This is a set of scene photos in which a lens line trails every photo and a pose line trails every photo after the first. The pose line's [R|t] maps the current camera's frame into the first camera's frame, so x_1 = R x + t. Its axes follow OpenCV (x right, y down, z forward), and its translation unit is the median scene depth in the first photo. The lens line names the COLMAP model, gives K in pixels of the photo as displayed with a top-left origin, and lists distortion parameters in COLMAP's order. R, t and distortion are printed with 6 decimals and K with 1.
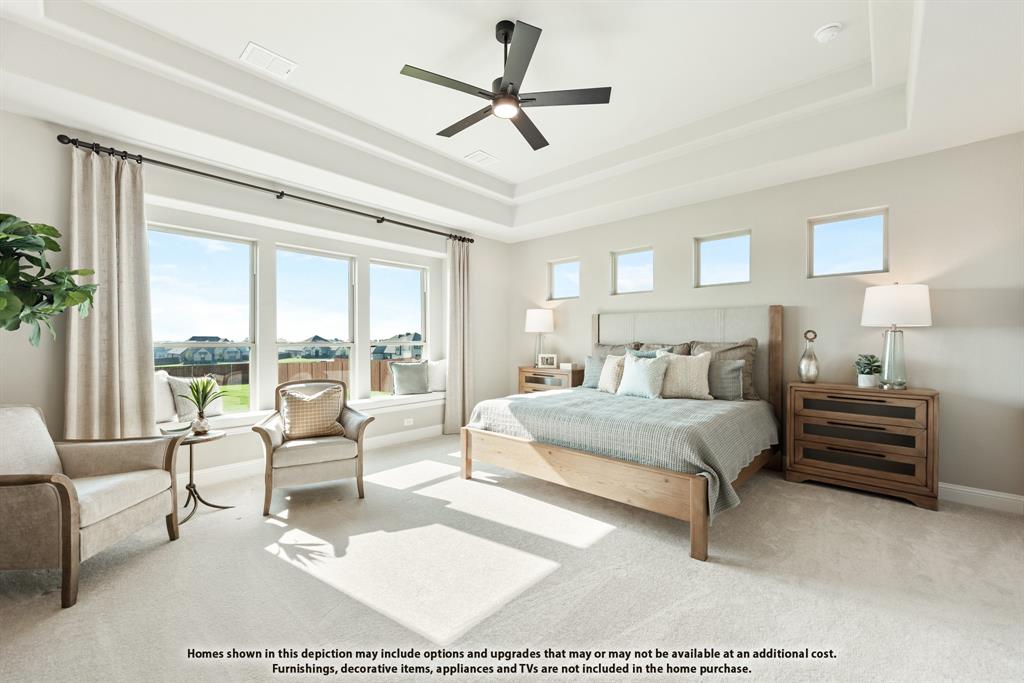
lens RADIAL K [[410.4, 0, 509.7], [0, 410.4, 337.7], [0, 0, 1]] dist [0.029708, -0.000138]
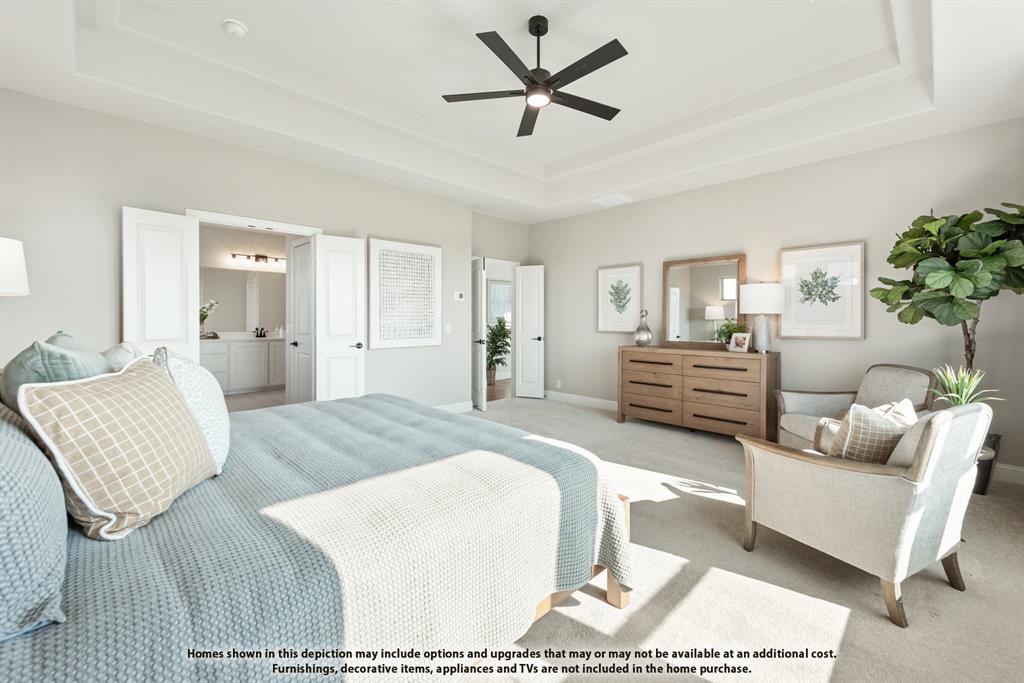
lens RADIAL K [[410.4, 0, 509.7], [0, 410.4, 337.7], [0, 0, 1]] dist [0.029708, -0.000138]
pose [[-0.997506, -0.003839, 0.070473, -0.005502], [-0.001234, 0.999316, 0.036960, 0.008843], [-0.070566, 0.036781, -0.996829, 2.177363]]
